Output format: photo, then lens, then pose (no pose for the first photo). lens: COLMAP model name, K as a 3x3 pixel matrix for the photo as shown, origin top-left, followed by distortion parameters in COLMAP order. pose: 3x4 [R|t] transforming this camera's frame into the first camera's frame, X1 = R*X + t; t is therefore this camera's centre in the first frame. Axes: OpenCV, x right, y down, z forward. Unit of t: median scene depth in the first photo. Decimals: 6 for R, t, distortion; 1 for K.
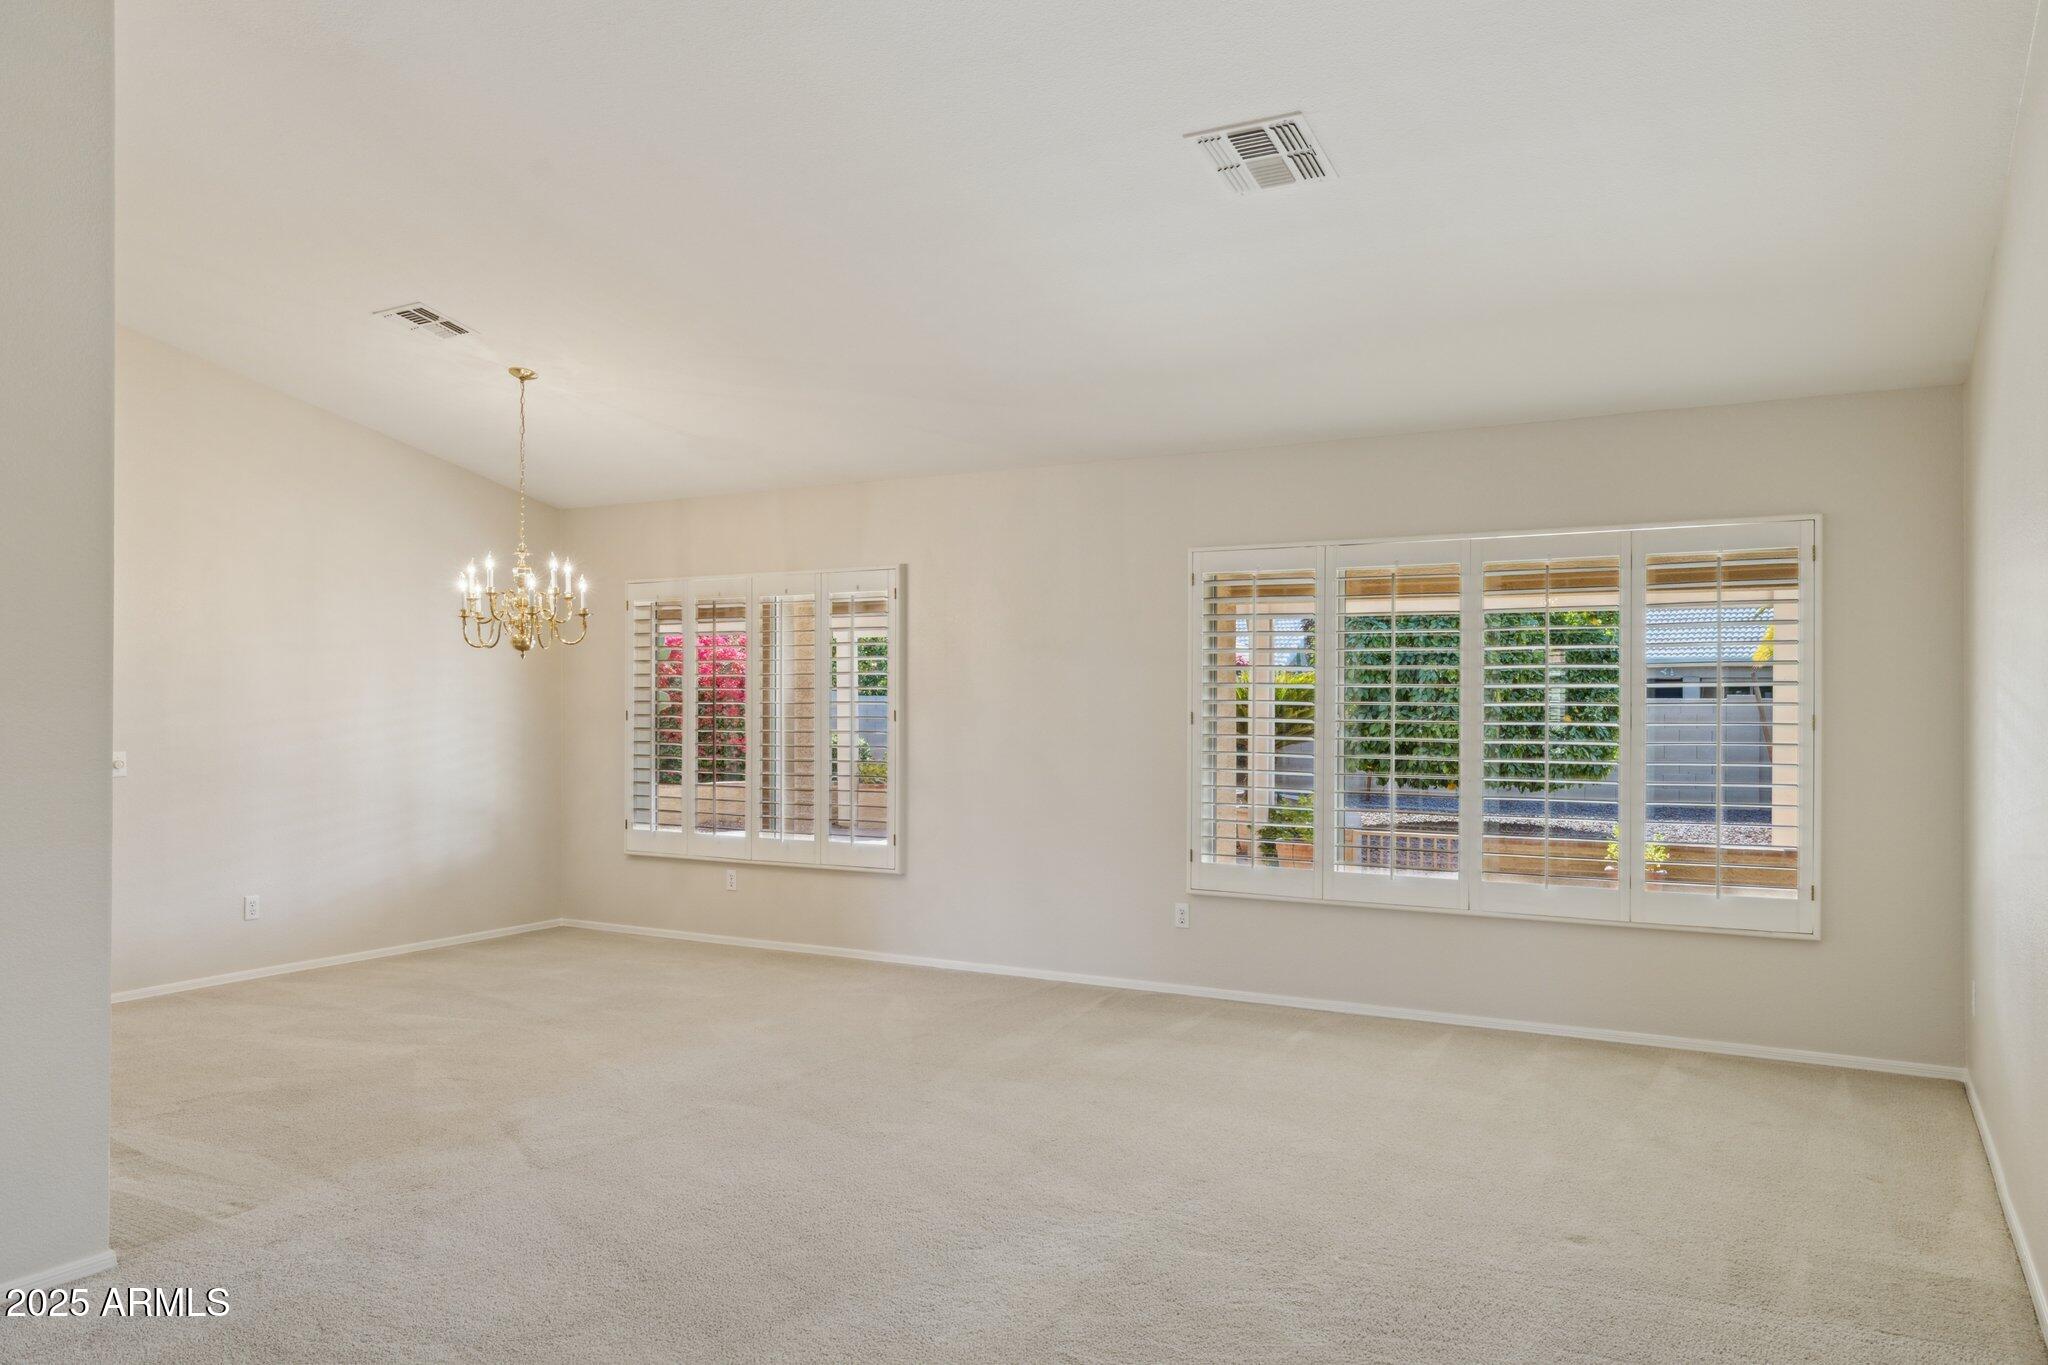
lens RADIAL K [[1449.1, 0, 1021.9], [0, 1449.1, 697.0], [0, 0, 1]] dist [0.004689, 0.001991]
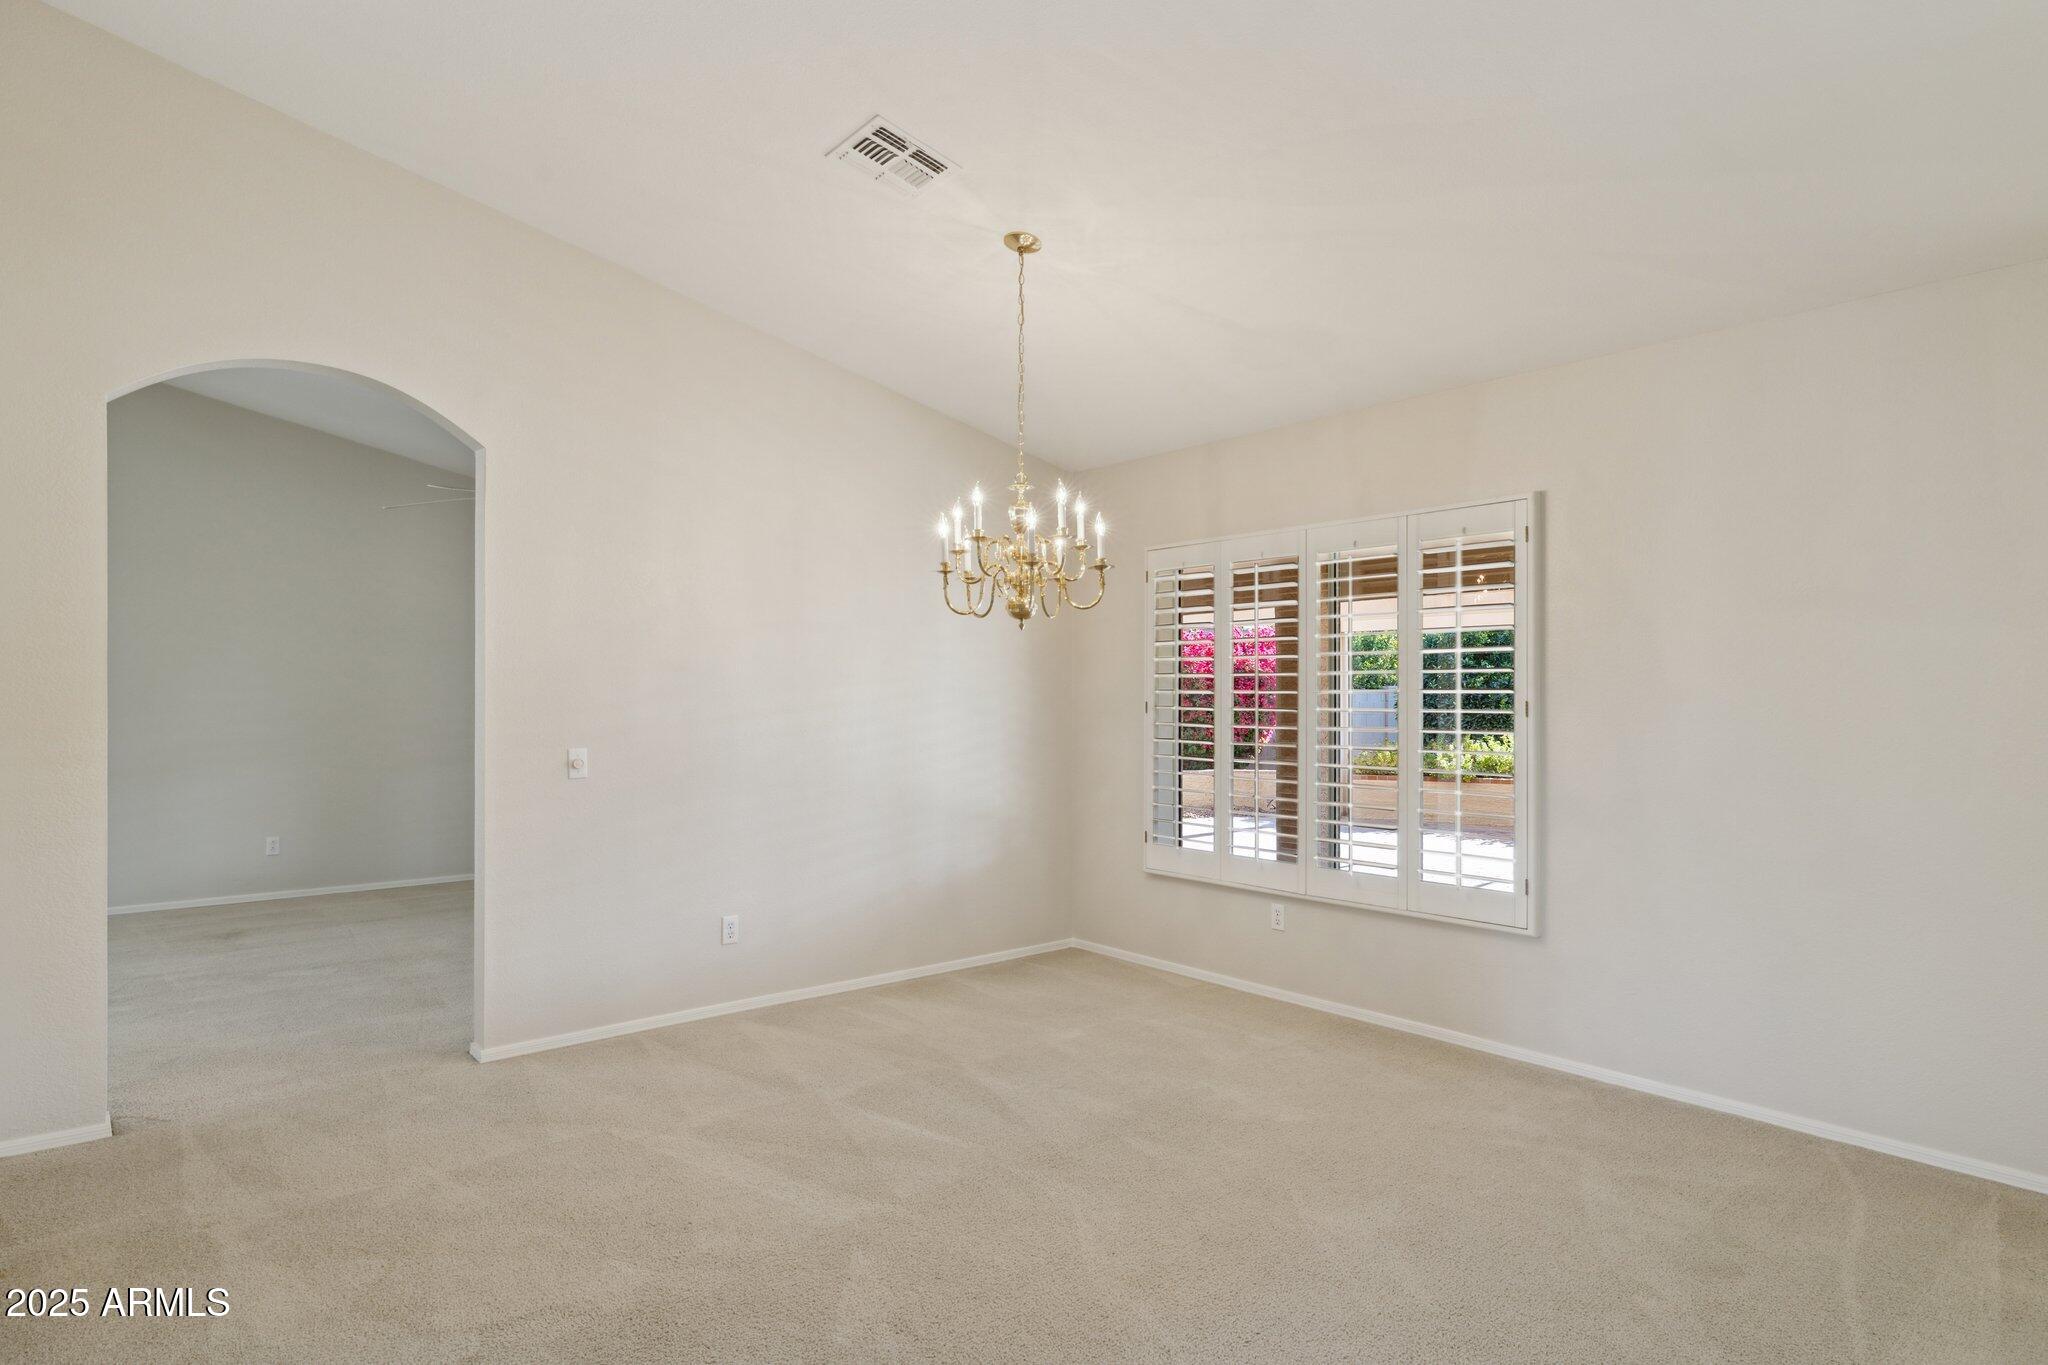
lens RADIAL K [[1082.2, 0, 1032.1], [0, 1082.2, 687.6], [0, 0, 1]] dist [-0.000270, -0.000185]
pose [[0.940962, -0.003535, -0.338494, -0.152417], [0.001222, 0.999974, -0.007048, 0.006701], [0.338511, 0.006218, 0.940942, 0.481344]]
